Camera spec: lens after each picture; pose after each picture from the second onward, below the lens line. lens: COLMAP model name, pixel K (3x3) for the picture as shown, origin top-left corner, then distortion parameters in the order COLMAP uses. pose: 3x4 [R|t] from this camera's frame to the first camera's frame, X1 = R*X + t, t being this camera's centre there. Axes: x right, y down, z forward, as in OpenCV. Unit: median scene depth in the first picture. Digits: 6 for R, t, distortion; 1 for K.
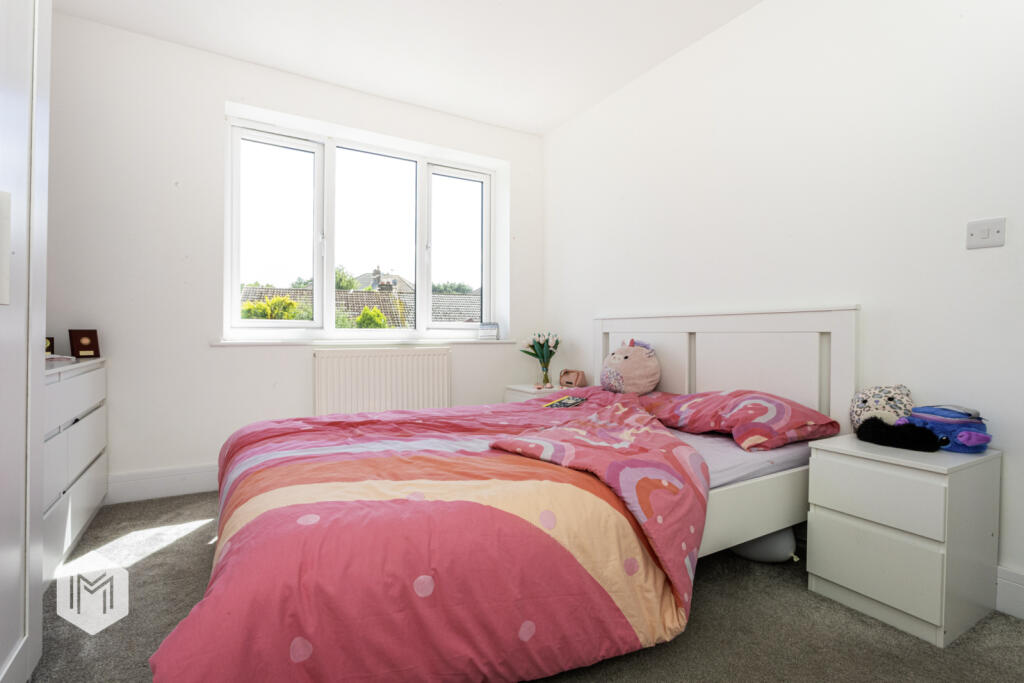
lens RADIAL K [[493.1, 0, 508.0], [0, 493.1, 336.9], [0, 0, 1]] dist [-0.001386, 0.000041]
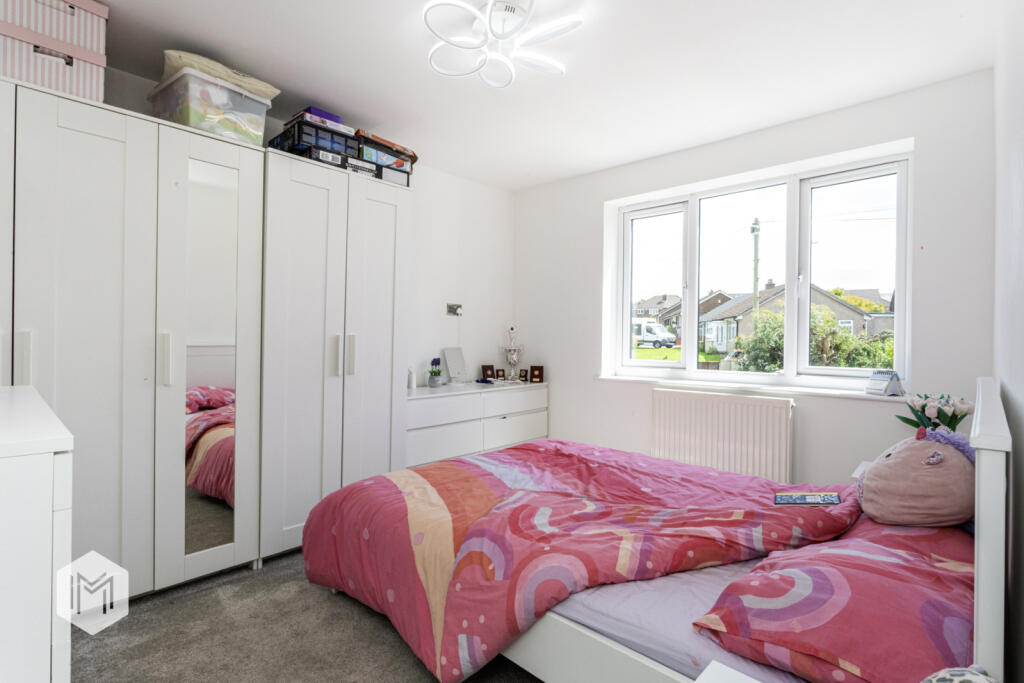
lens RADIAL K [[493.1, 0, 508.0], [0, 493.1, 336.9], [0, 0, 1]] dist [-0.001386, 0.000041]
pose [[0.263735, 0.000202, -0.964595, 0.805254], [-0.007244, 0.999972, -0.001771, -0.115813], [0.964568, 0.007455, 0.263729, 0.451490]]
